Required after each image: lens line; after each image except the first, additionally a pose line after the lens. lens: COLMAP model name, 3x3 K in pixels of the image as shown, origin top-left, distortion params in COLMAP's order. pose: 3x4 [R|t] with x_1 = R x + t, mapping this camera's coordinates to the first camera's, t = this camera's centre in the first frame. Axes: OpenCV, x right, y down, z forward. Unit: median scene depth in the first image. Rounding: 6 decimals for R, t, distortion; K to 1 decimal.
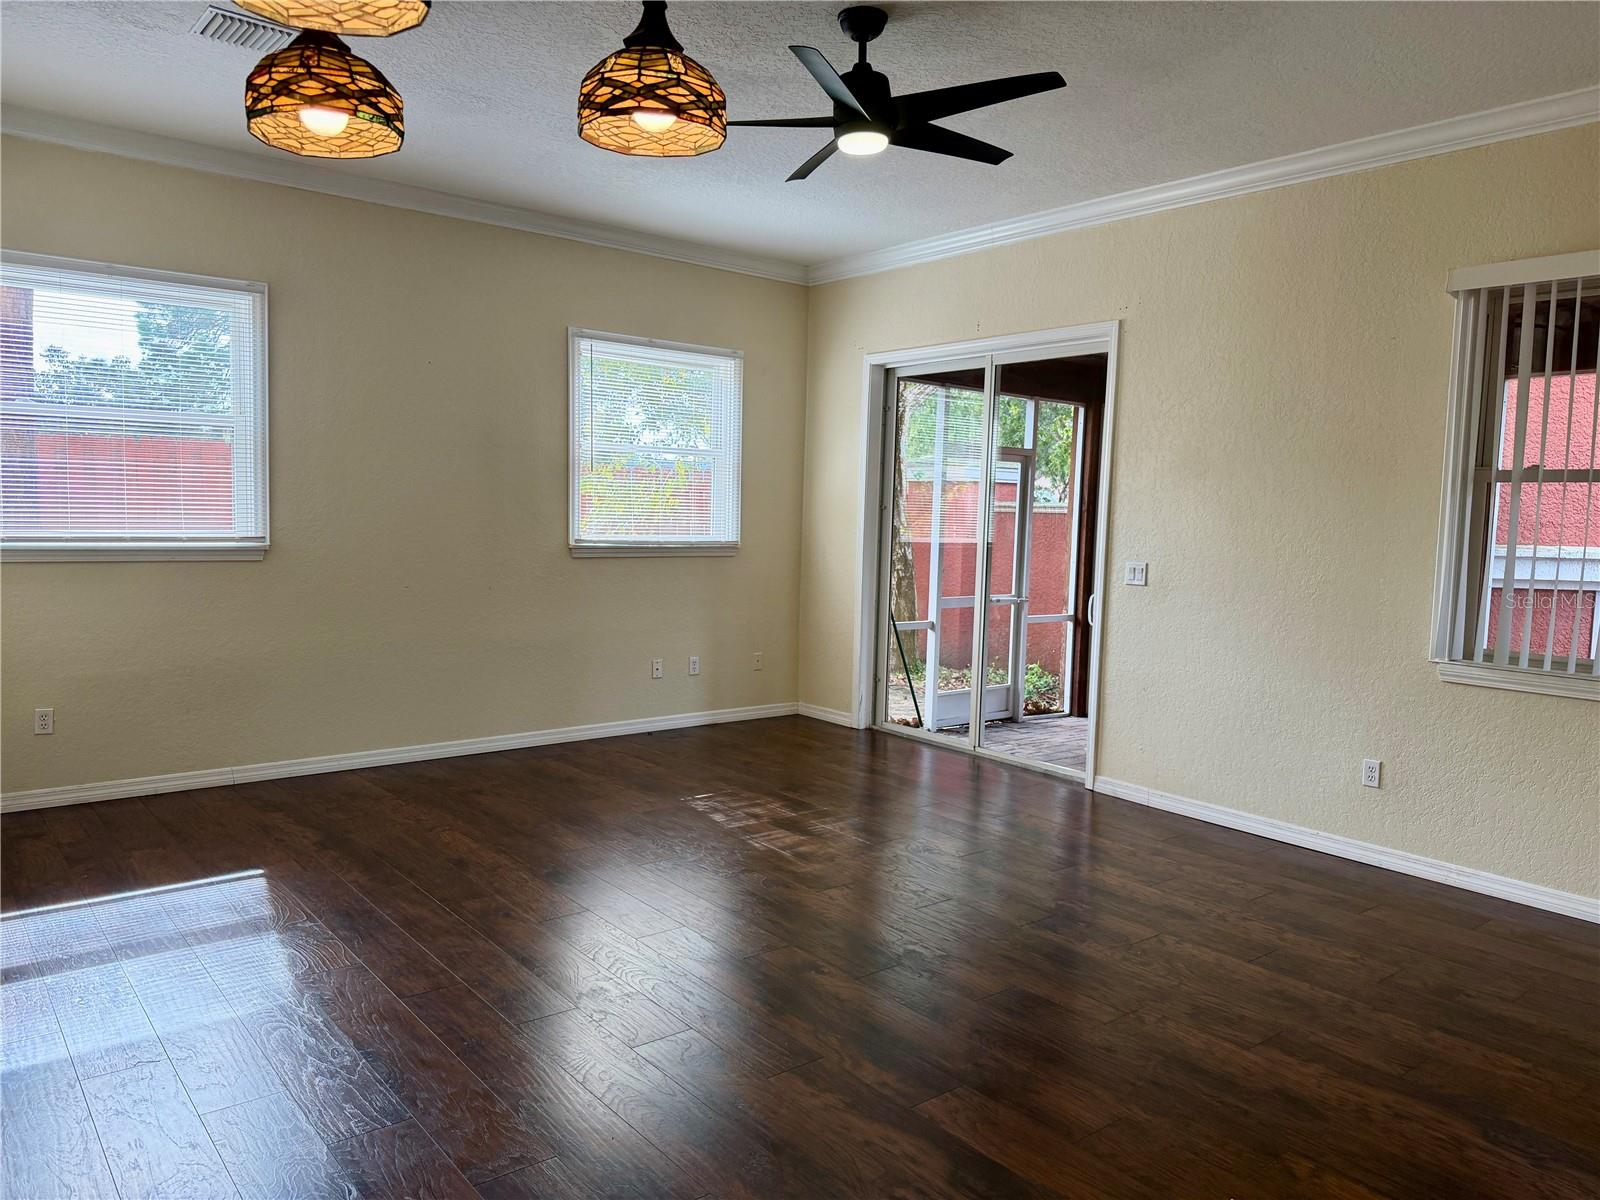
lens RADIAL K [[1128.9, 0, 804.6], [0, 1128.9, 597.5], [0, 0, 1]] dist [0.084354, -0.109007]
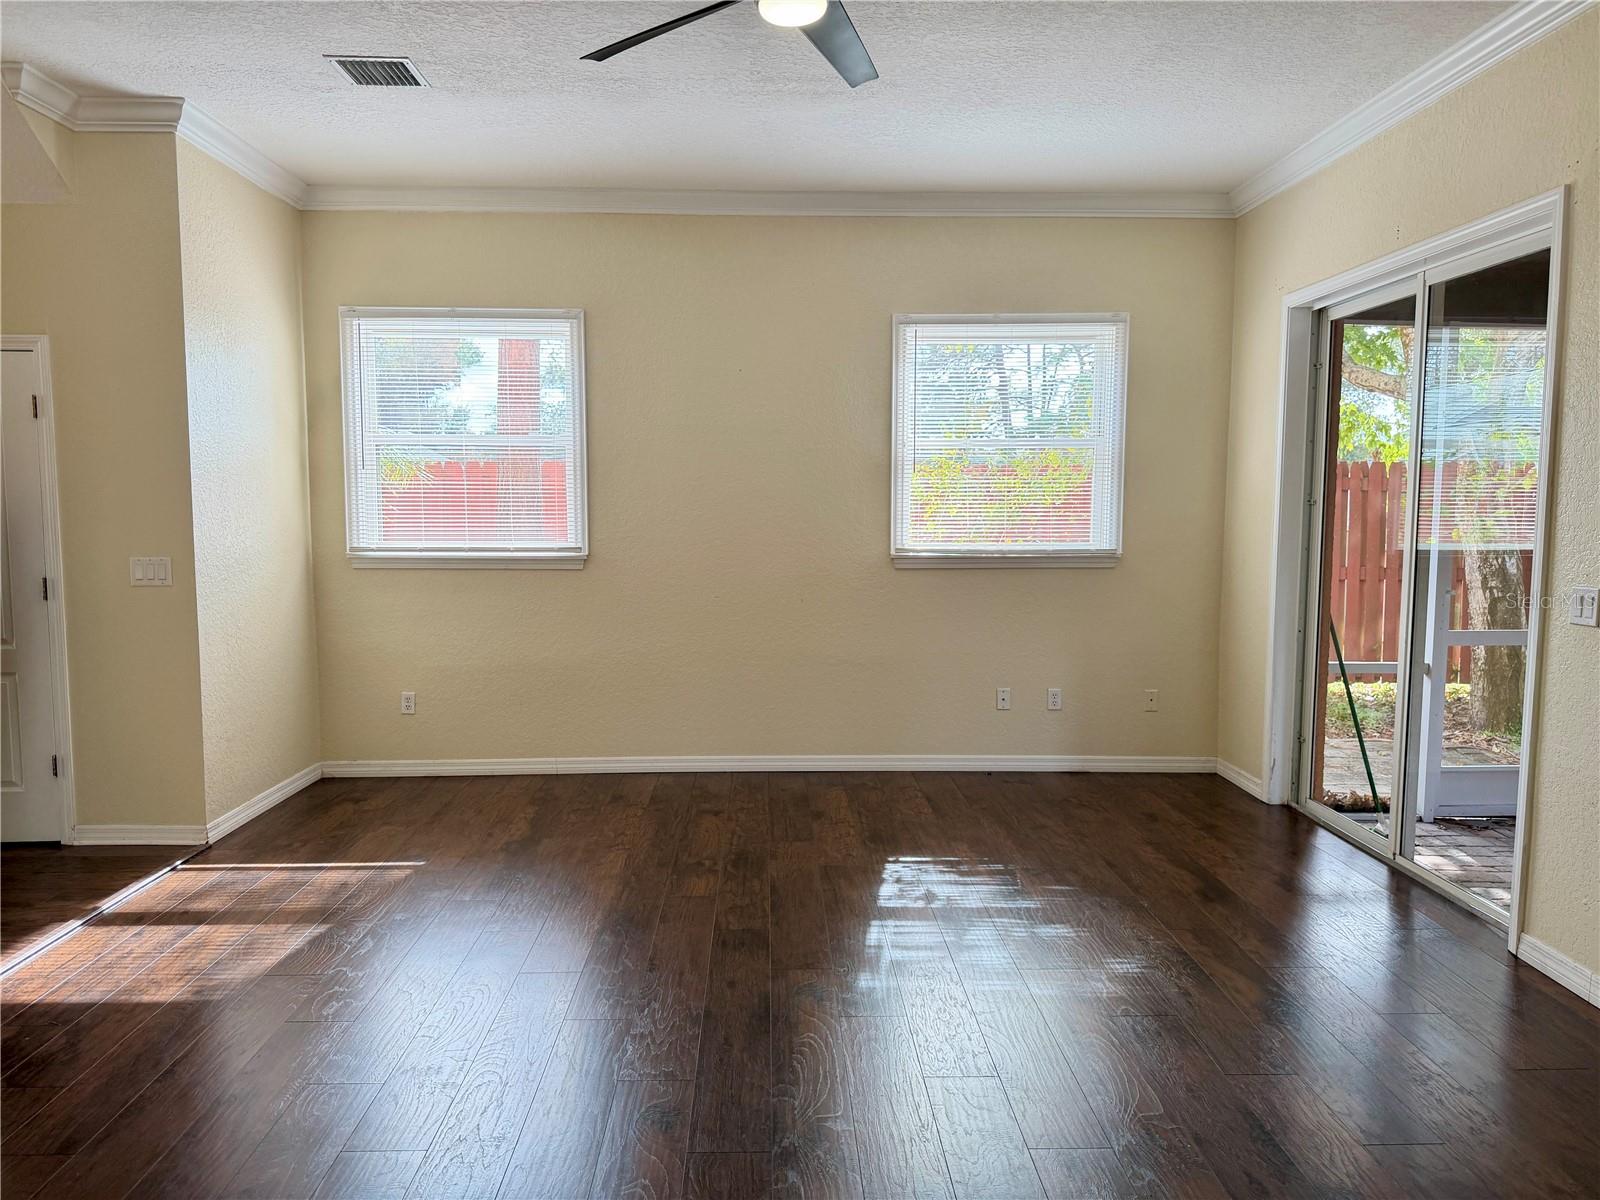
lens RADIAL K [[1128.9, 0, 804.6], [0, 1128.9, 597.5], [0, 0, 1]] dist [0.084354, -0.109007]
pose [[0.792252, 0.025980, -0.609640, 0.292504], [-0.029165, 0.999564, 0.004696, -0.014484], [0.609496, 0.014060, 0.792664, 0.246580]]
